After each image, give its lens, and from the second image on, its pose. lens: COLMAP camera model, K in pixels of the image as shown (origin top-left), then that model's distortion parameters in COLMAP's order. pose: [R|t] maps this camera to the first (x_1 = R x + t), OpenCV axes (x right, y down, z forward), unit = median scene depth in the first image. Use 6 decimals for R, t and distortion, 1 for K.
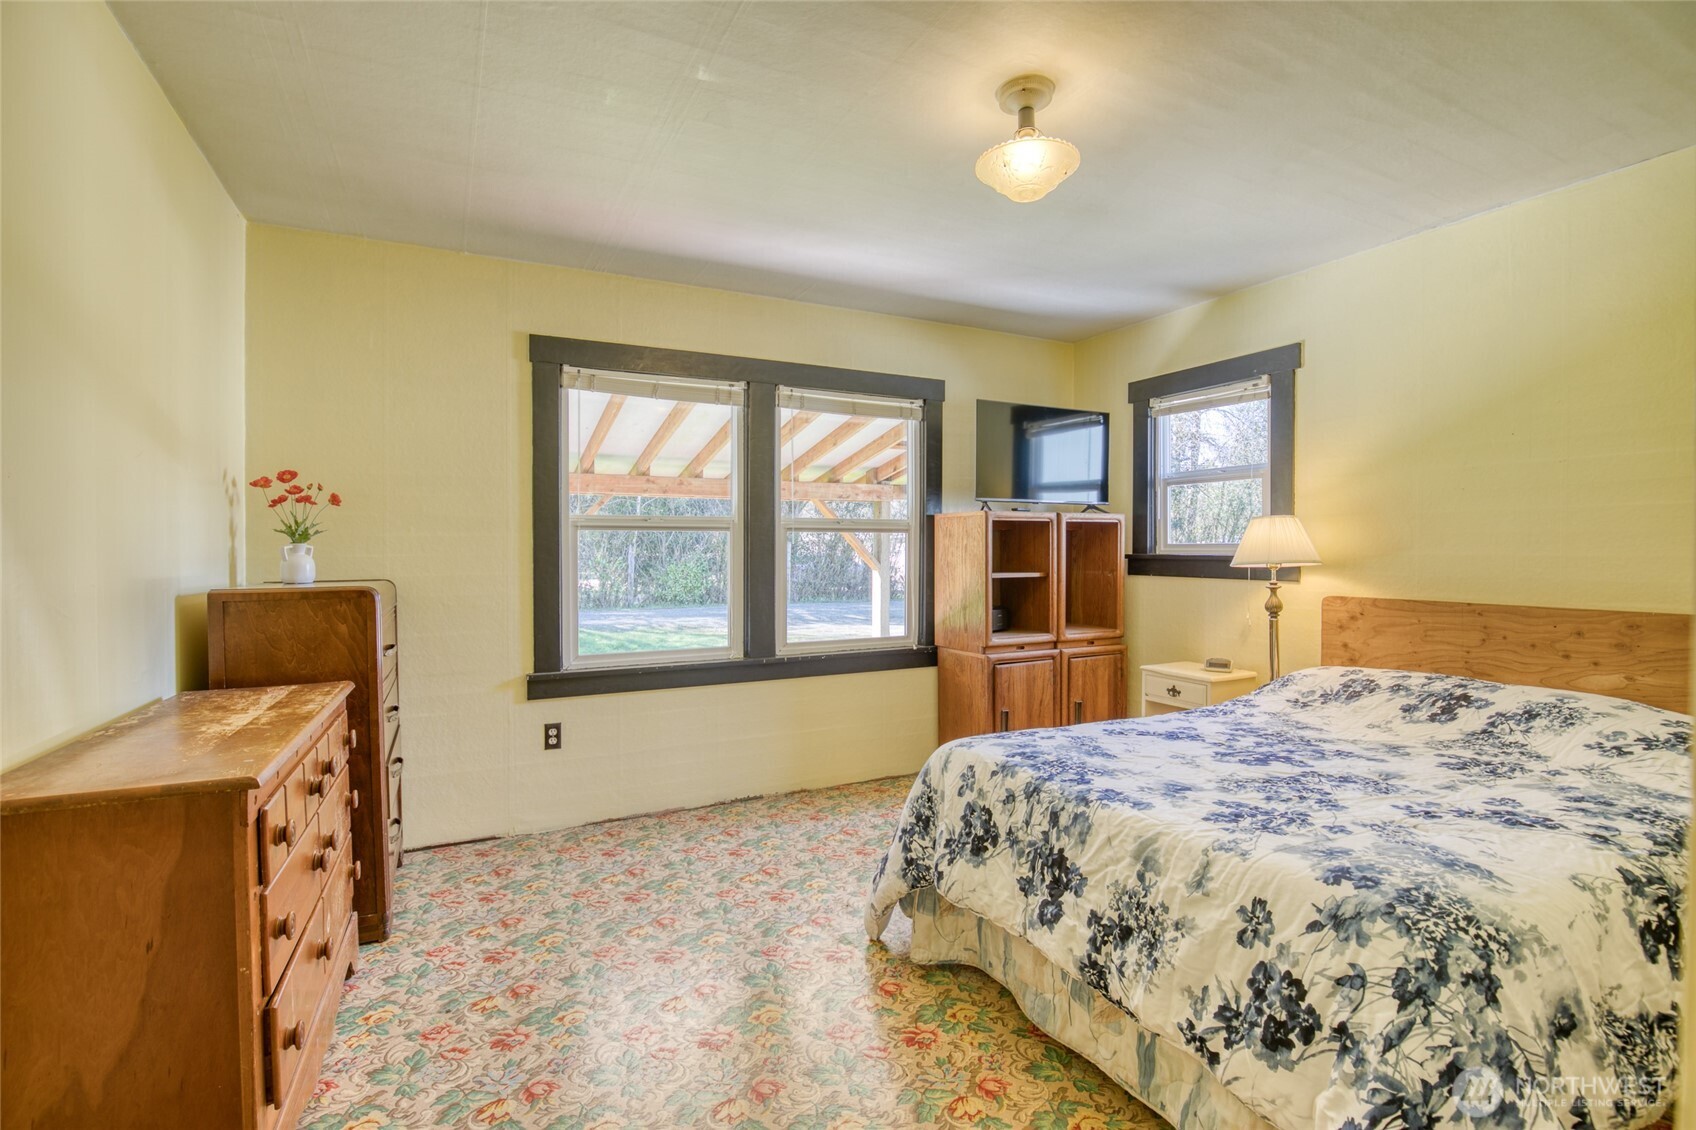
lens RADIAL K [[774.9, 0, 846.2], [0, 774.9, 544.1], [0, 0, 1]] dist [-0.030886, 0.004171]
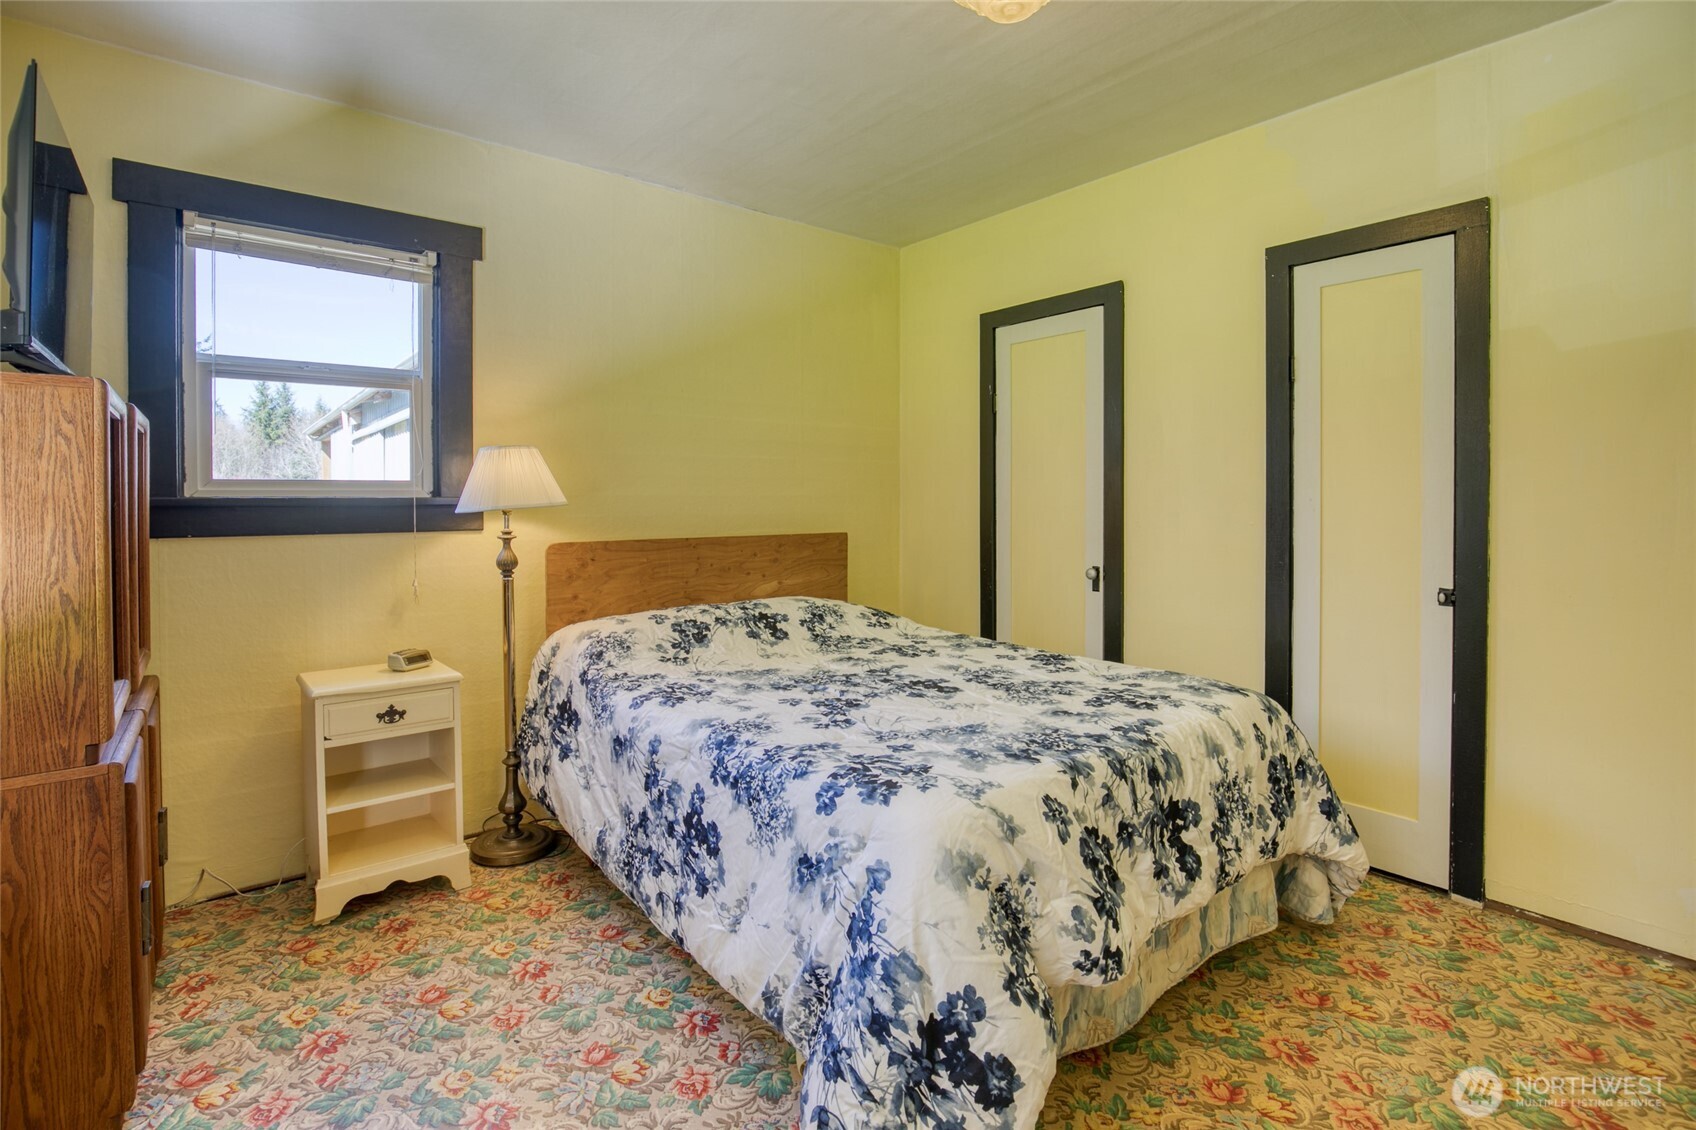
lens RADIAL K [[797.6, 0, 846.1], [0, 797.6, 514.7], [0, 0, 1]] dist [-0.032747, 0.000174]
pose [[-0.218851, -0.017924, 0.975594, -0.341272], [-0.001384, 0.999836, 0.018059, 0.020195], [-0.975757, 0.002602, -0.218840, 0.955160]]
